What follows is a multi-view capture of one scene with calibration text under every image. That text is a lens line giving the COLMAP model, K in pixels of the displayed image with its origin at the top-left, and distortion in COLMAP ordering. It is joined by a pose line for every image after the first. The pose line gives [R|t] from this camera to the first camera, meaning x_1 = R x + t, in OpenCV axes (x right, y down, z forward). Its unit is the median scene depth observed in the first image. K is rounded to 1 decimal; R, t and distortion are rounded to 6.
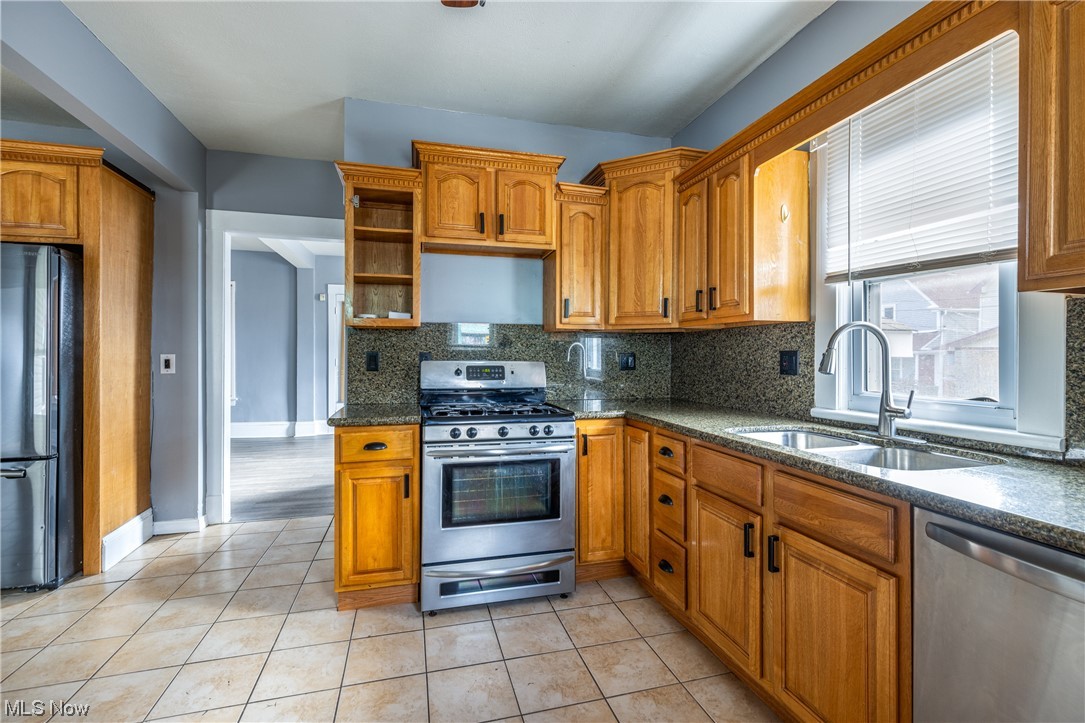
lens RADIAL K [[485.8, 0, 544.4], [0, 485.8, 355.5], [0, 0, 1]] dist [-0.000293, -0.000591]
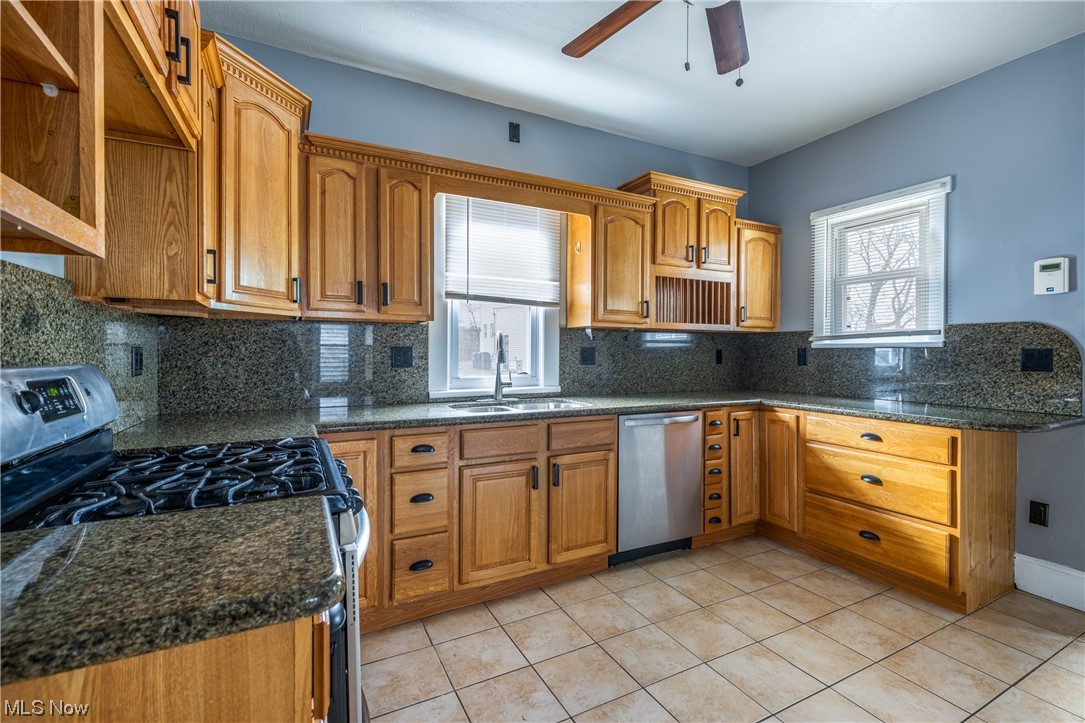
lens RADIAL K [[485.8, 0, 546.2], [0, 485.8, 358.0], [0, 0, 1]] dist [-0.000293, -0.000591]
pose [[-0.208582, -0.012747, 0.977922, -0.920996], [0.001677, 0.999909, 0.013391, 0.002535], [-0.978003, 0.004434, -0.208542, 1.168095]]
